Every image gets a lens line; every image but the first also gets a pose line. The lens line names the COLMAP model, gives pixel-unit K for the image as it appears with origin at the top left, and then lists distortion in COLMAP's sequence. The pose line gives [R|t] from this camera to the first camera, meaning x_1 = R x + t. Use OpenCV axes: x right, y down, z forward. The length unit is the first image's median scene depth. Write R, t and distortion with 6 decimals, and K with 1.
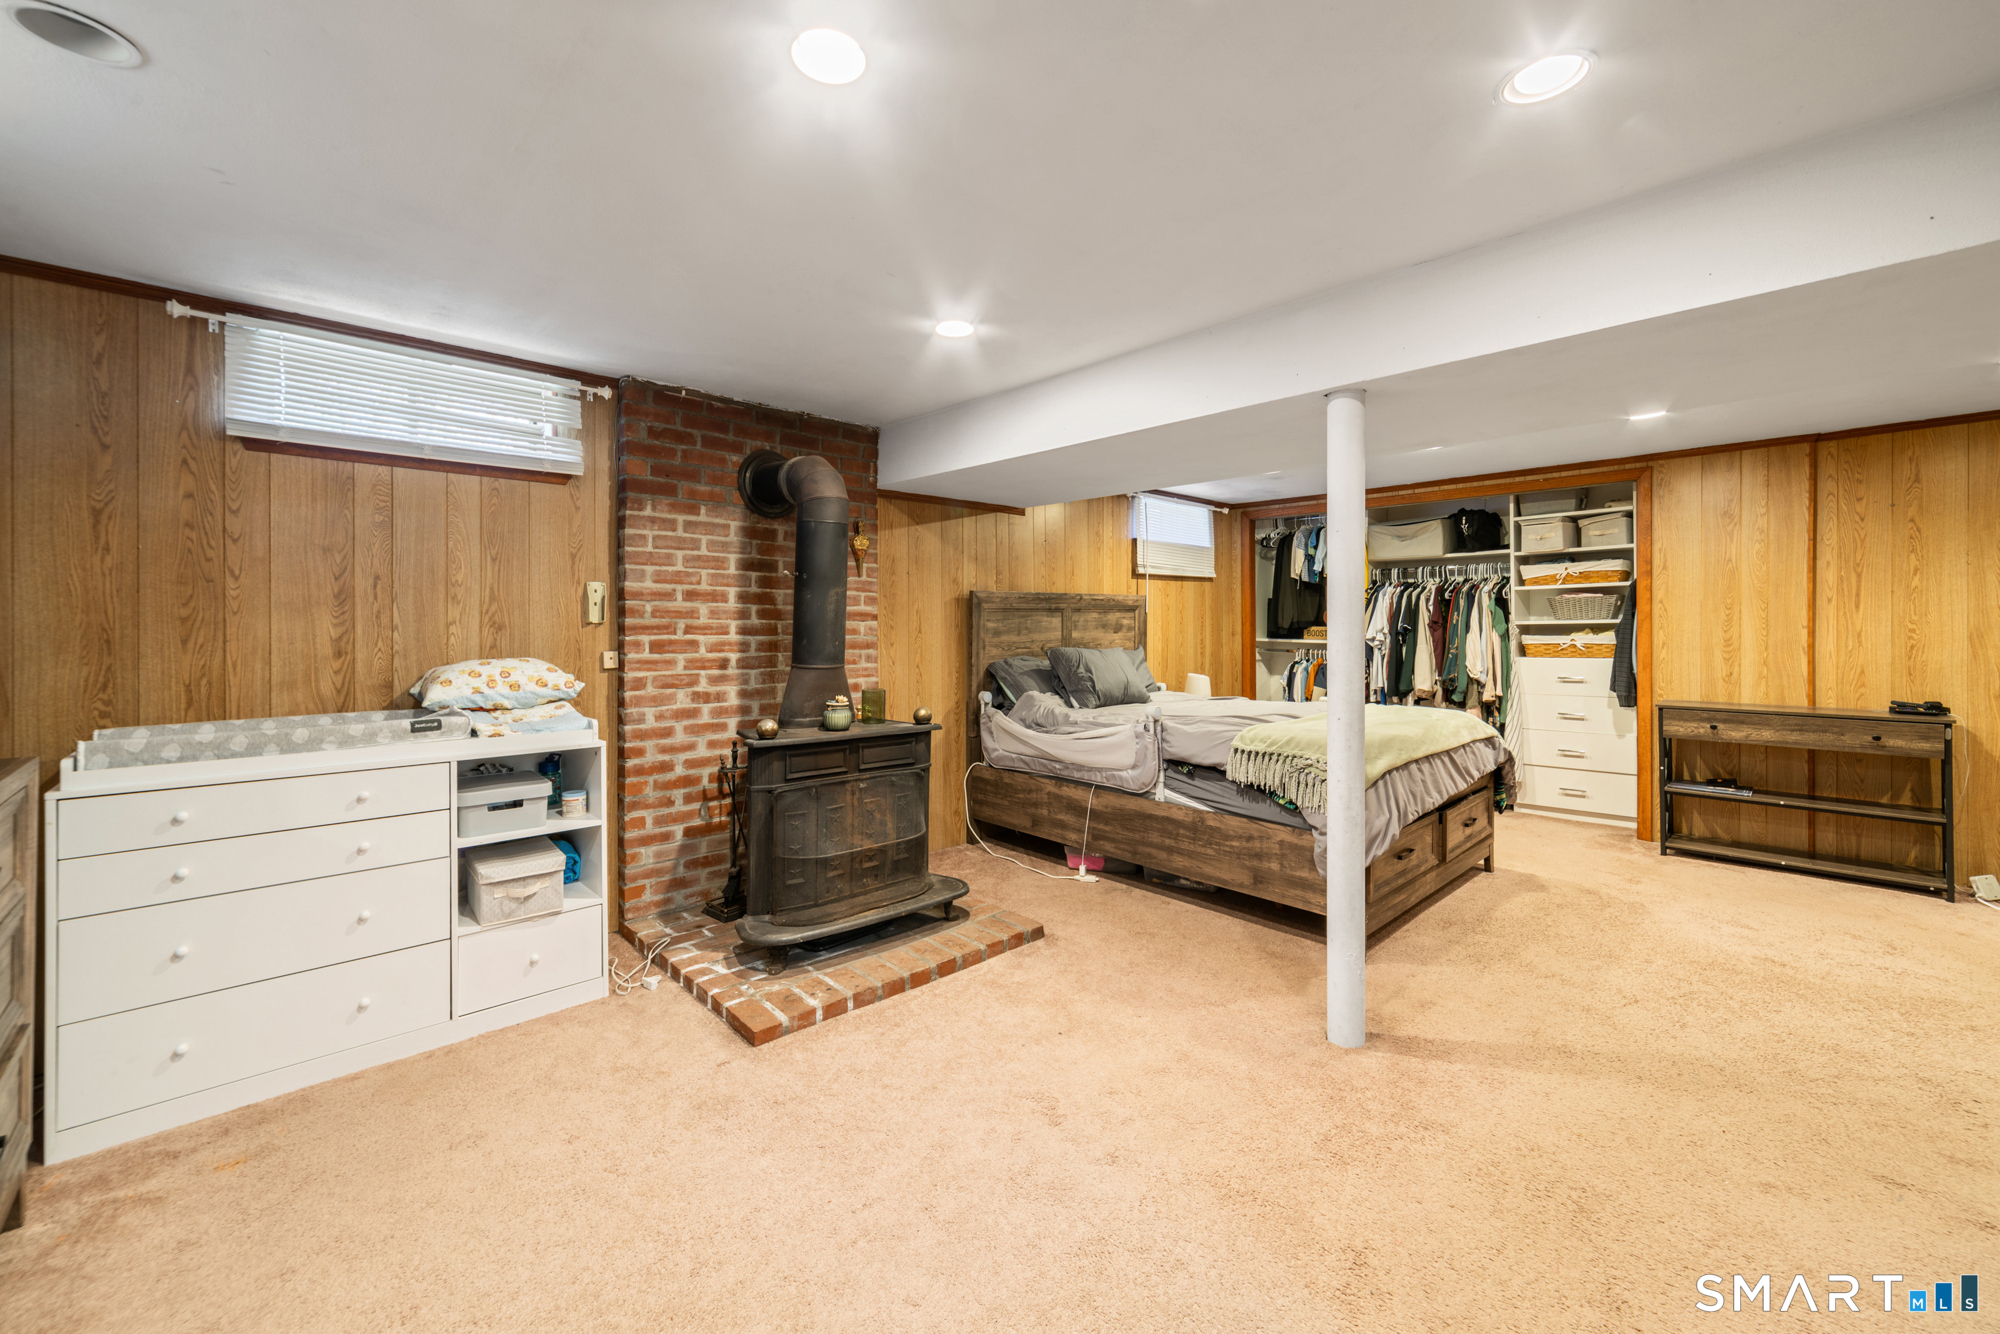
lens RADIAL K [[782.3, 0, 1000.4], [0, 782.3, 648.1], [0, 0, 1]] dist [0.000736, 0.000446]
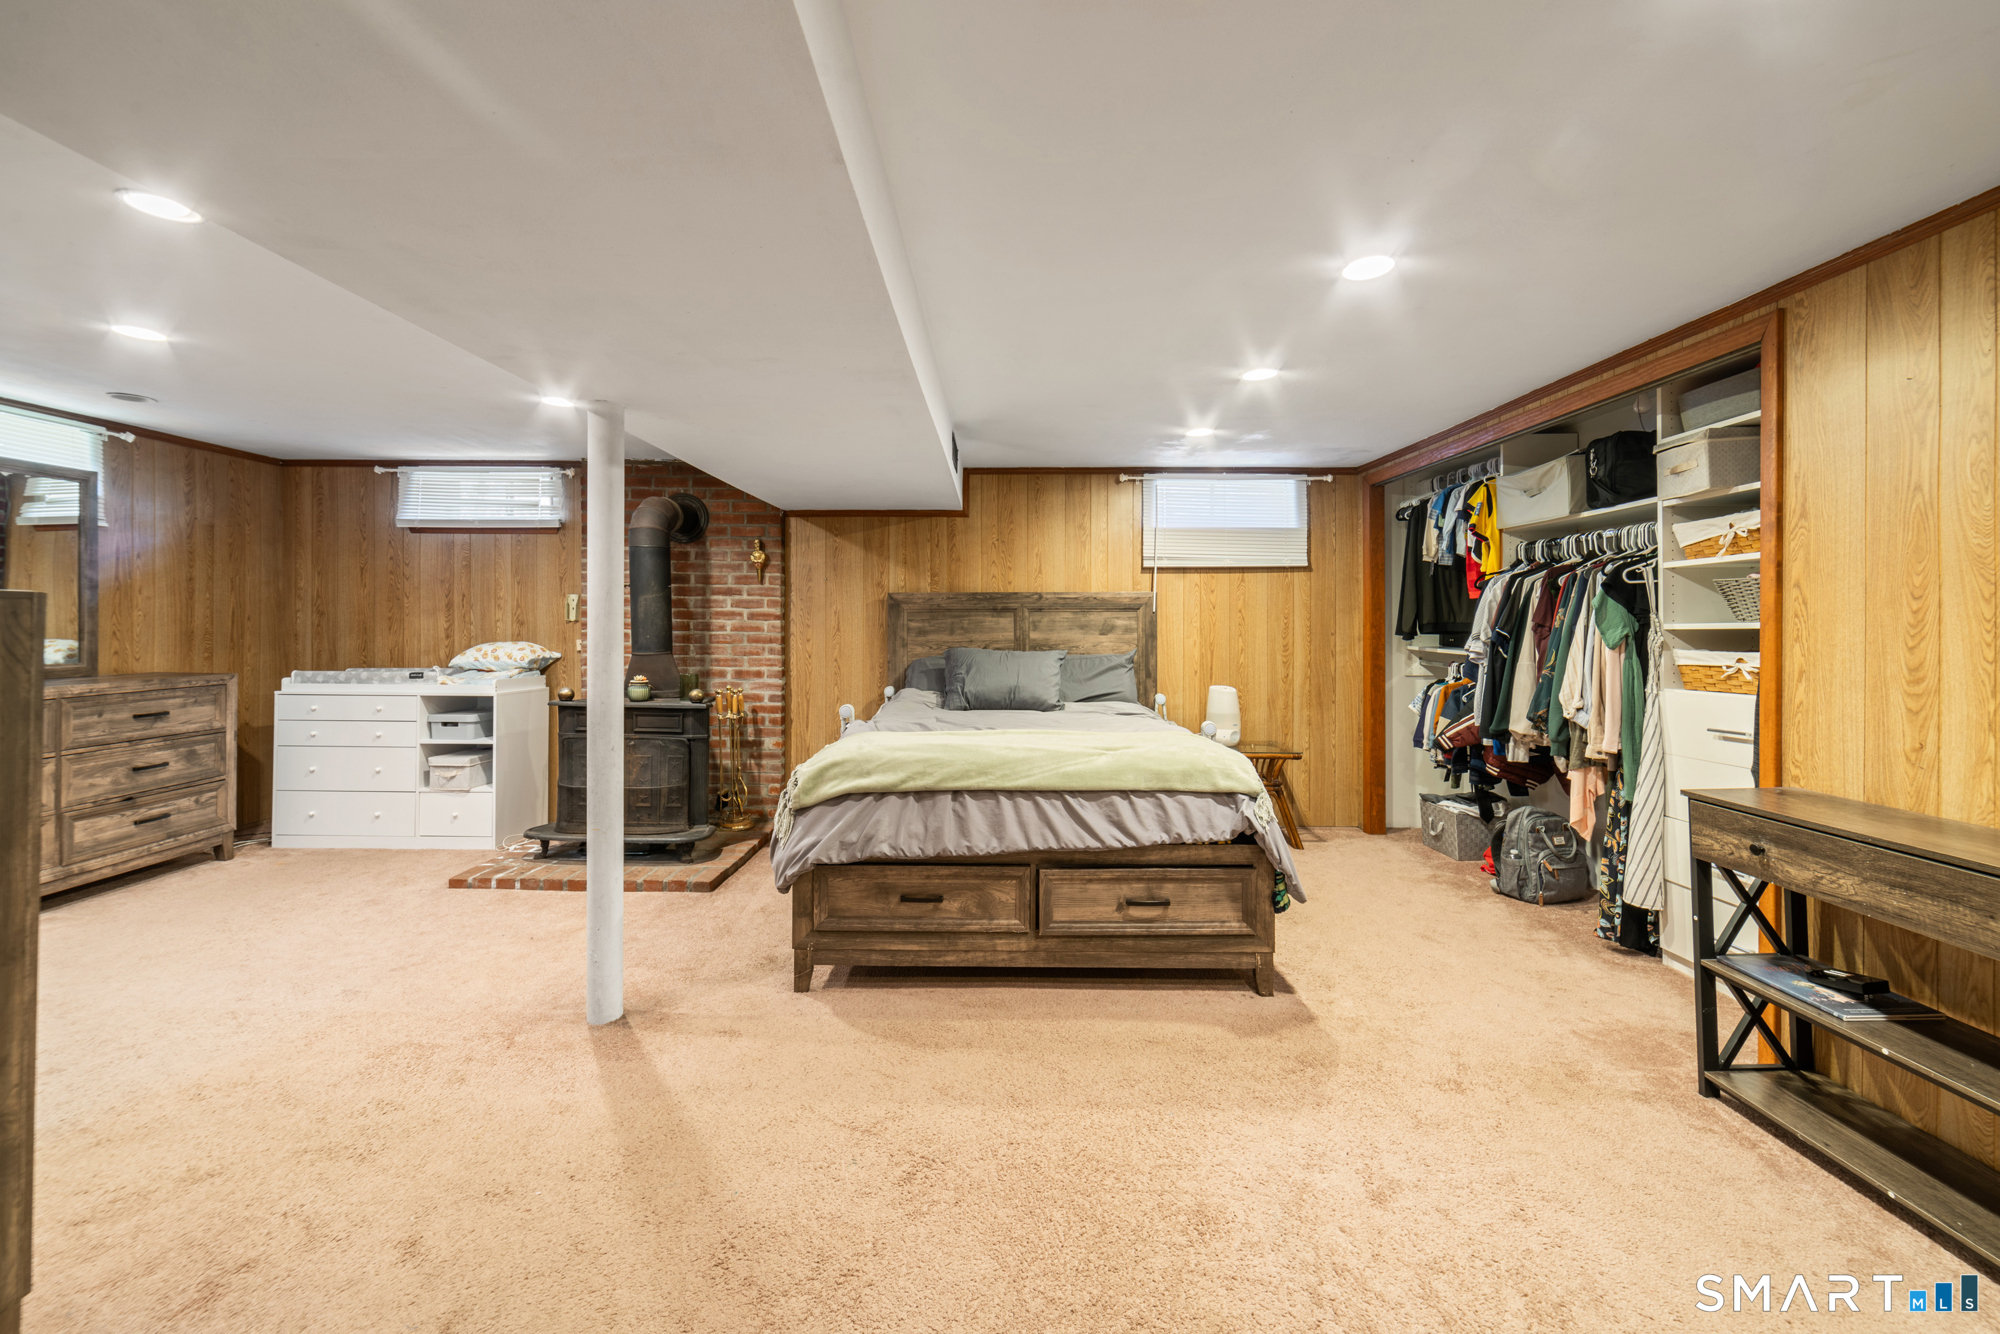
lens RADIAL K [[782.3, 0, 1000.4], [0, 782.3, 648.1], [0, 0, 1]] dist [0.000736, 0.000446]
pose [[0.729769, 0.026910, -0.683164, 0.856524], [-0.027039, 0.999579, 0.010491, -0.012746], [0.683159, 0.010816, 0.730190, 0.327282]]
